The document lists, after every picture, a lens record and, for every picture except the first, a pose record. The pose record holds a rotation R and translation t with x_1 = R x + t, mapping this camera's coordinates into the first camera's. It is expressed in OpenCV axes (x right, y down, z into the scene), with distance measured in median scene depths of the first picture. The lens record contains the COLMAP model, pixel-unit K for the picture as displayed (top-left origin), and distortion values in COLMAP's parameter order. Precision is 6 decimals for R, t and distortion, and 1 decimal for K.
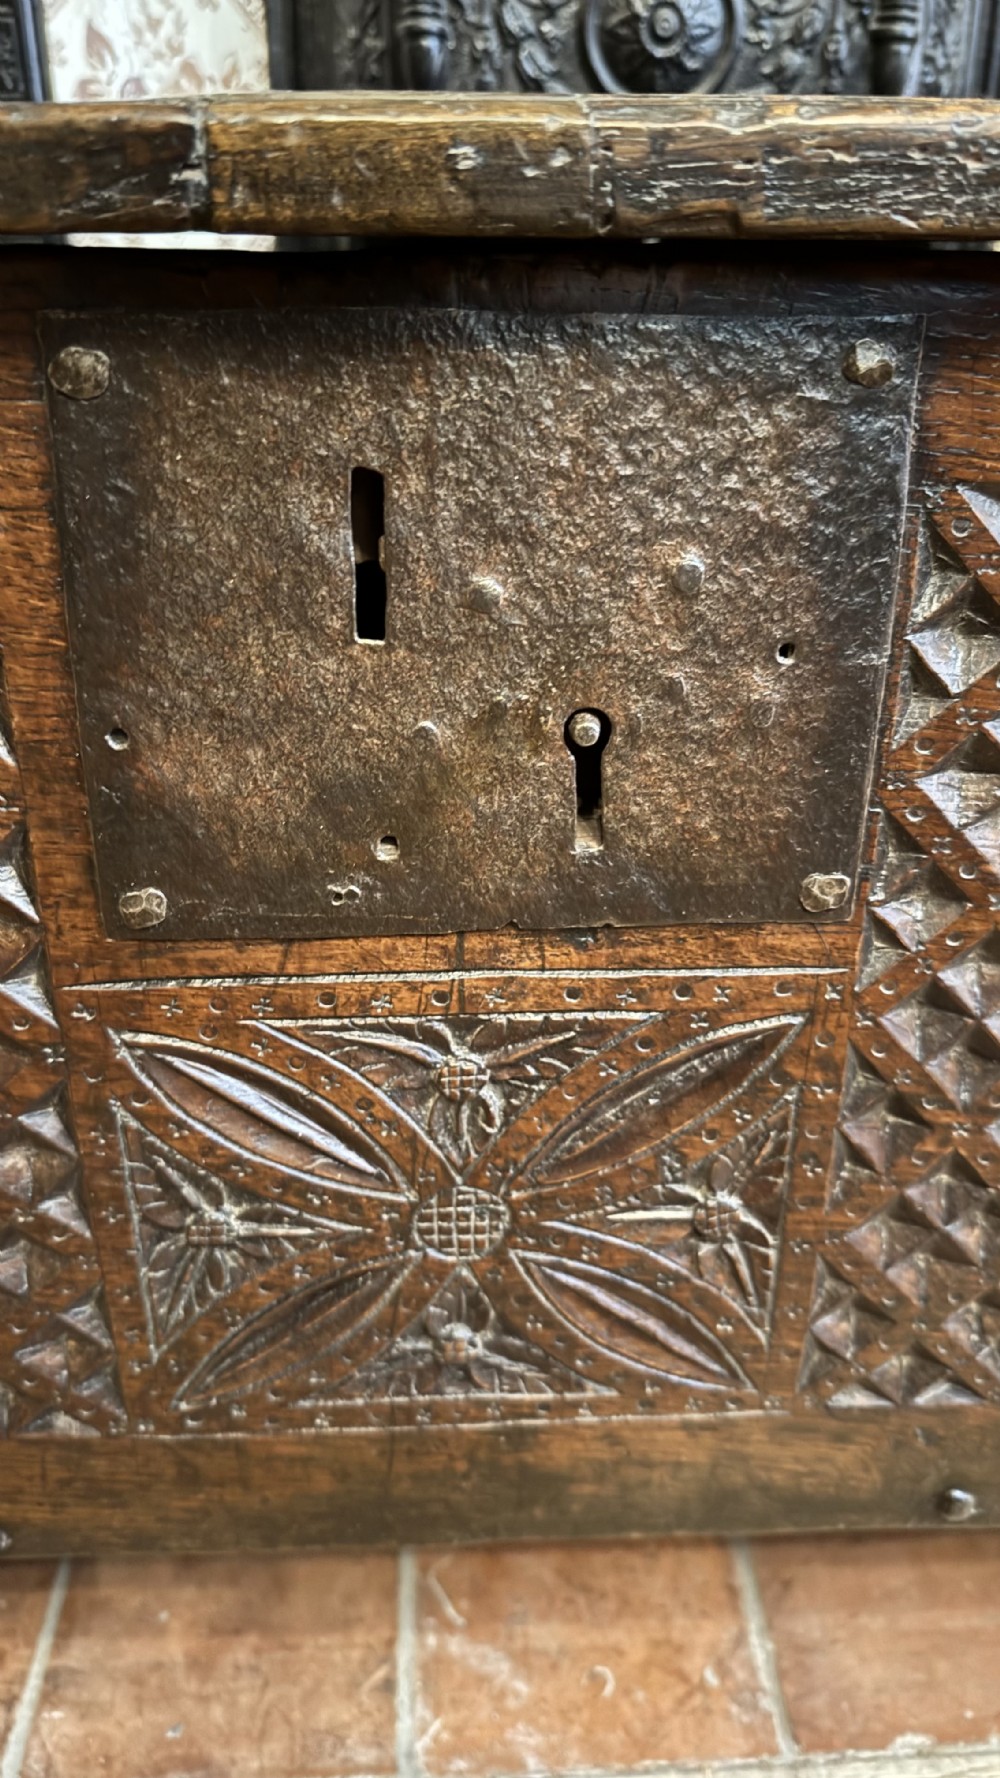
lens RADIAL K [[1277.6, 0, 500.0], [0, 1277.6, 889.0], [0, 0, 1]] dist [0.062308, -0.133864]
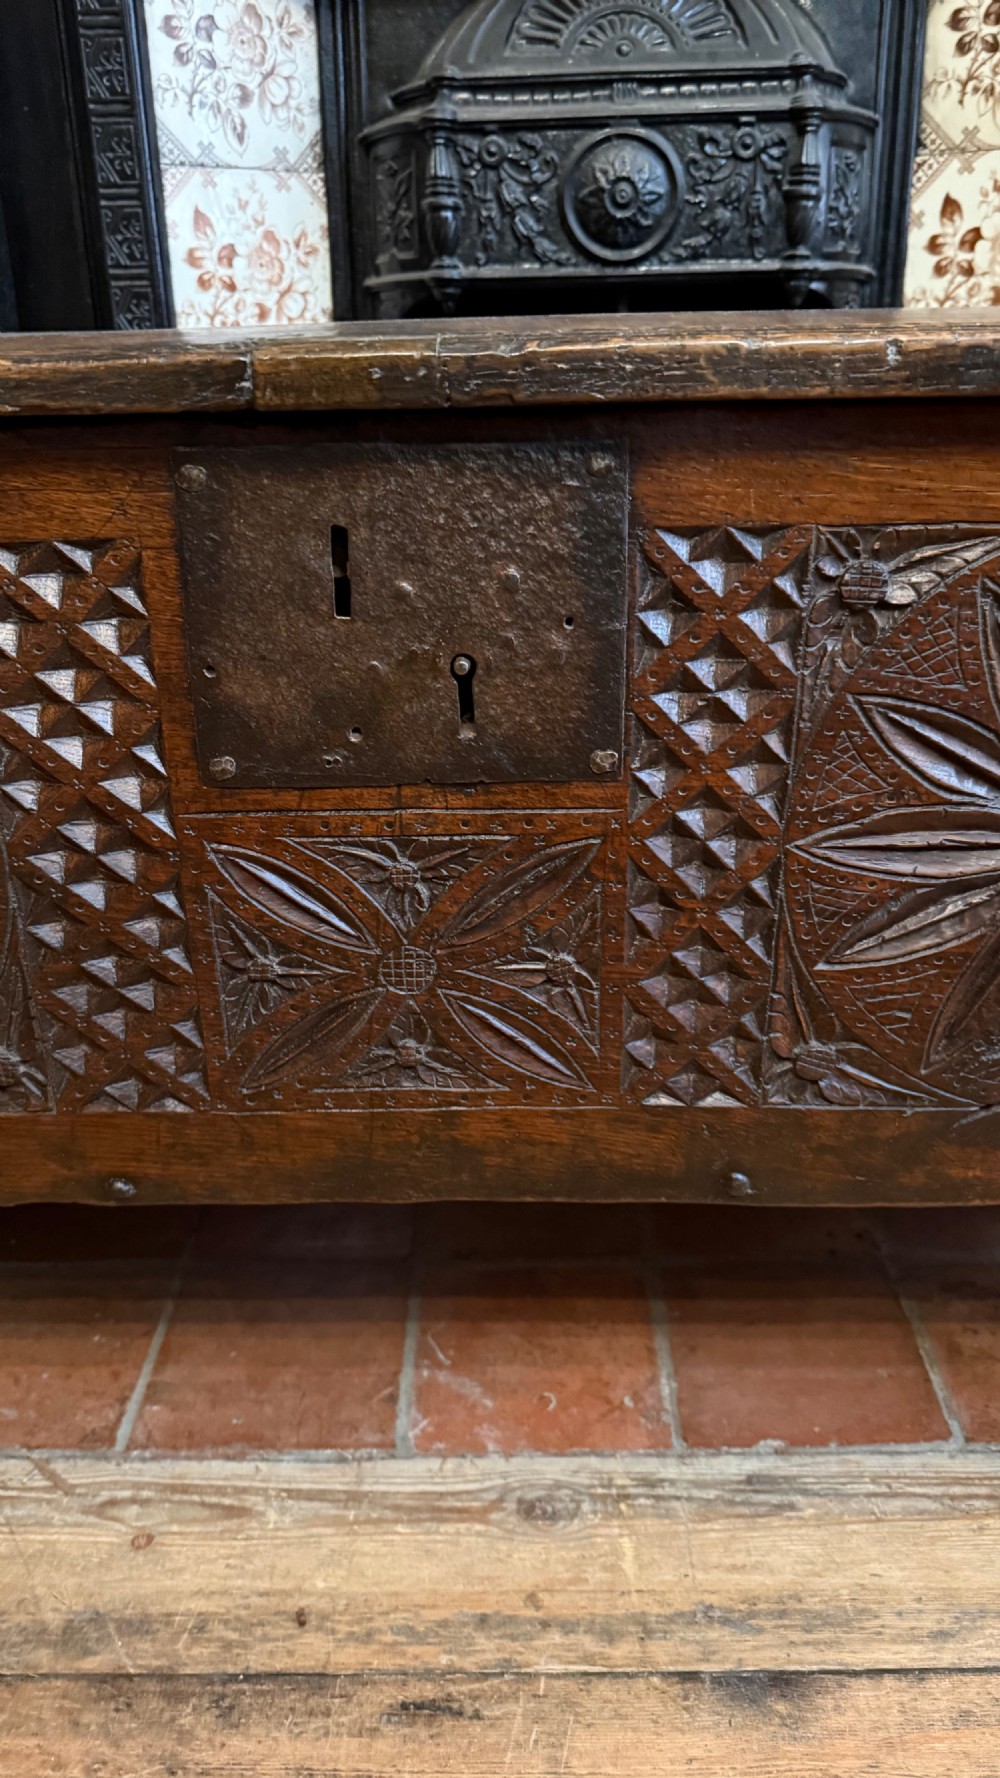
lens RADIAL K [[1261.5, 0, 498.9], [0, 1261.5, 896.5], [0, 0, 1]] dist [0.198103, -0.438521]
pose [[0.997497, 0.001642, -0.070696, 0.211986], [-0.004695, 0.999062, -0.043039, 0.239998], [0.070559, 0.043263, 0.996569, -0.676050]]
